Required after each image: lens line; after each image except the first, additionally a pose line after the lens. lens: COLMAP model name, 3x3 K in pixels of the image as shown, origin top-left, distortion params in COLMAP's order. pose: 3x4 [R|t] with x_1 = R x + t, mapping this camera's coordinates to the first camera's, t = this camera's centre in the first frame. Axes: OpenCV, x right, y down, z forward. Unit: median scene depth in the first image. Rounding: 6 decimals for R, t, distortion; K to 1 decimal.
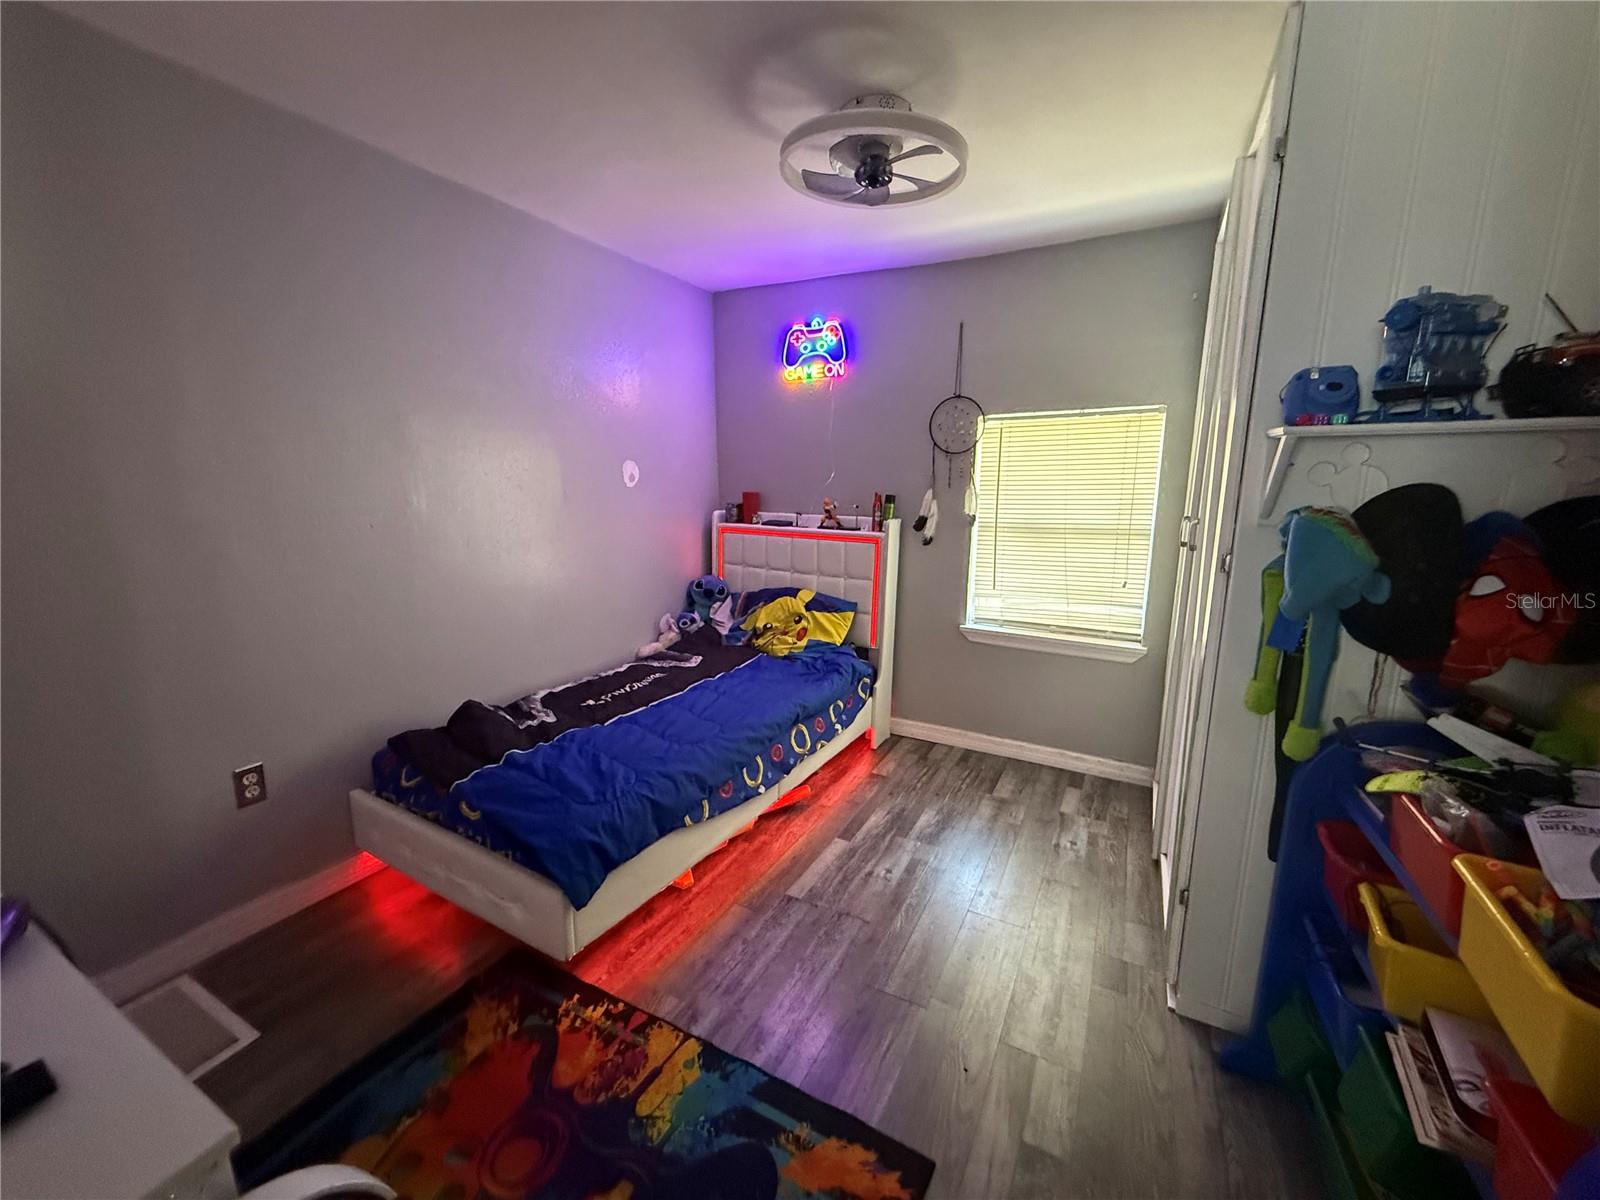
lens RADIAL K [[638.3, 0, 801.7], [0, 638.3, 604.9], [0, 0, 1]] dist [-0.000659, -0.000732]
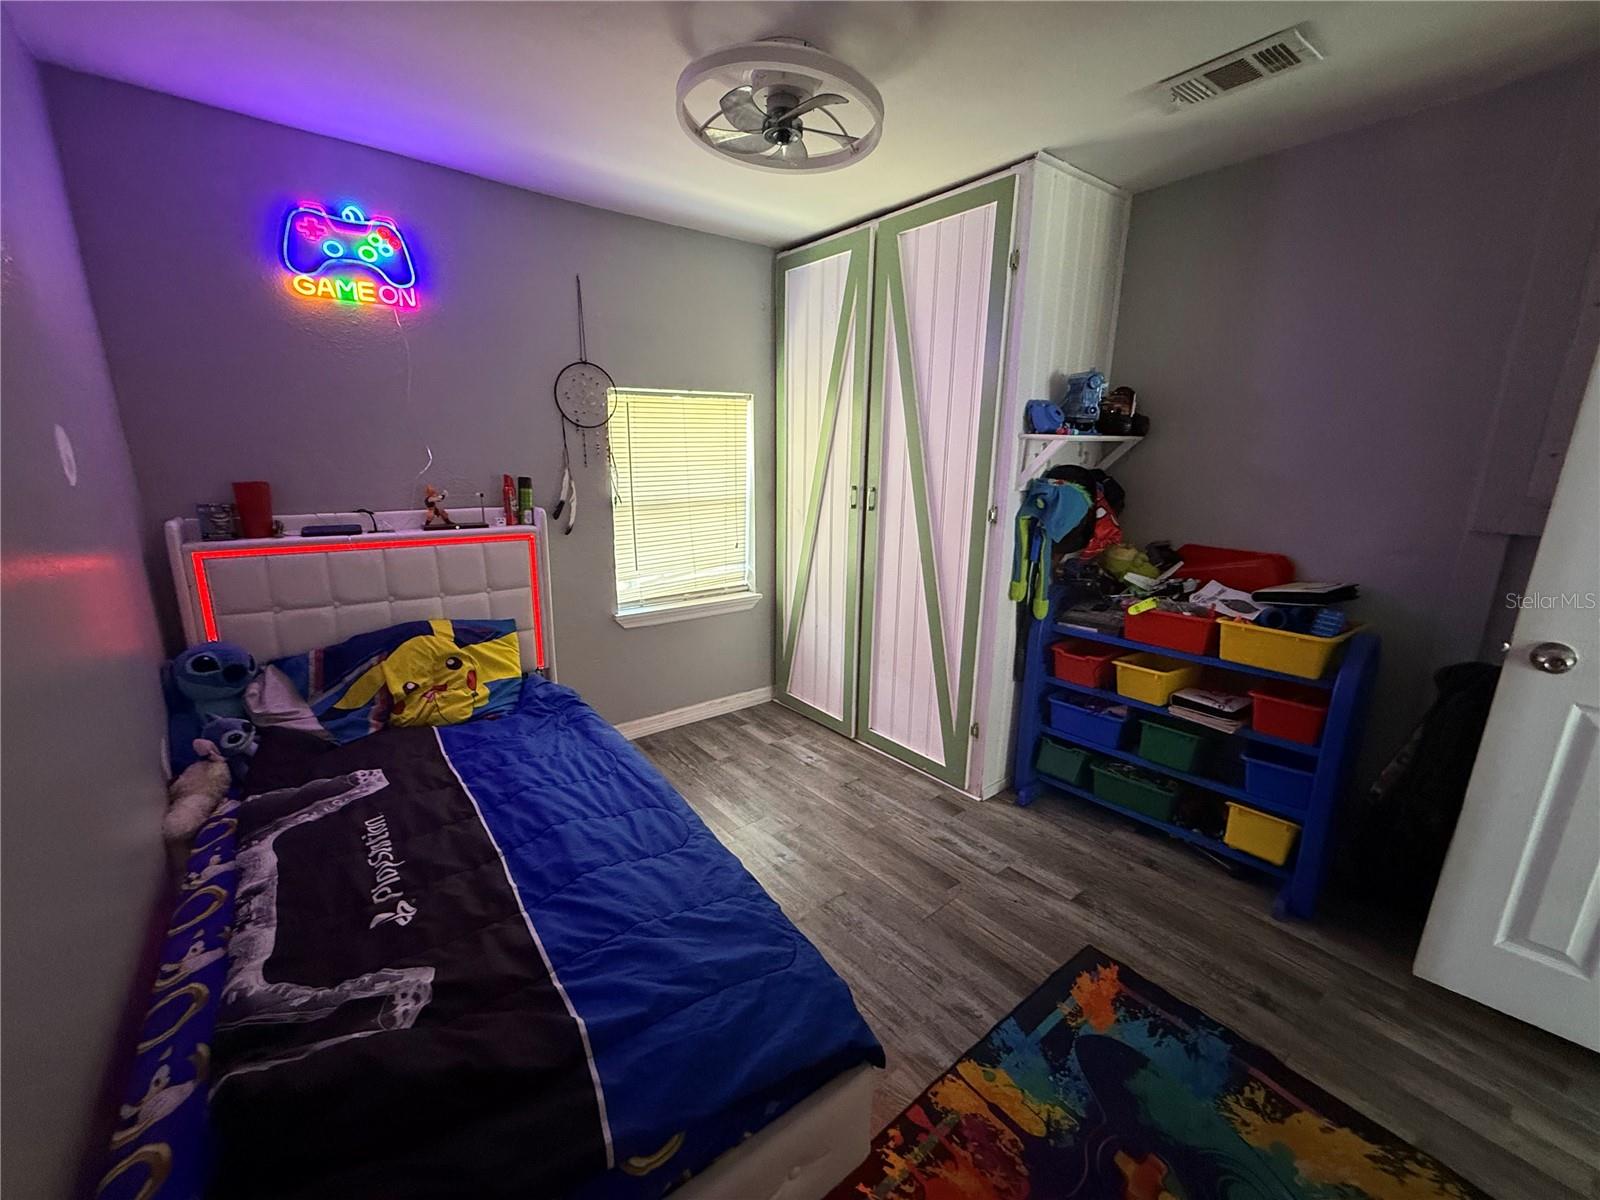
lens RADIAL K [[638.3, 0, 800.0], [0, 638.3, 599.8], [0, 0, 1]] dist [-0.000659, -0.000732]
pose [[0.393079, -0.216027, 0.893768, -0.483369], [0.169279, 0.972398, 0.160584, -0.095490], [-0.903788, 0.088174, 0.418798, 0.377152]]
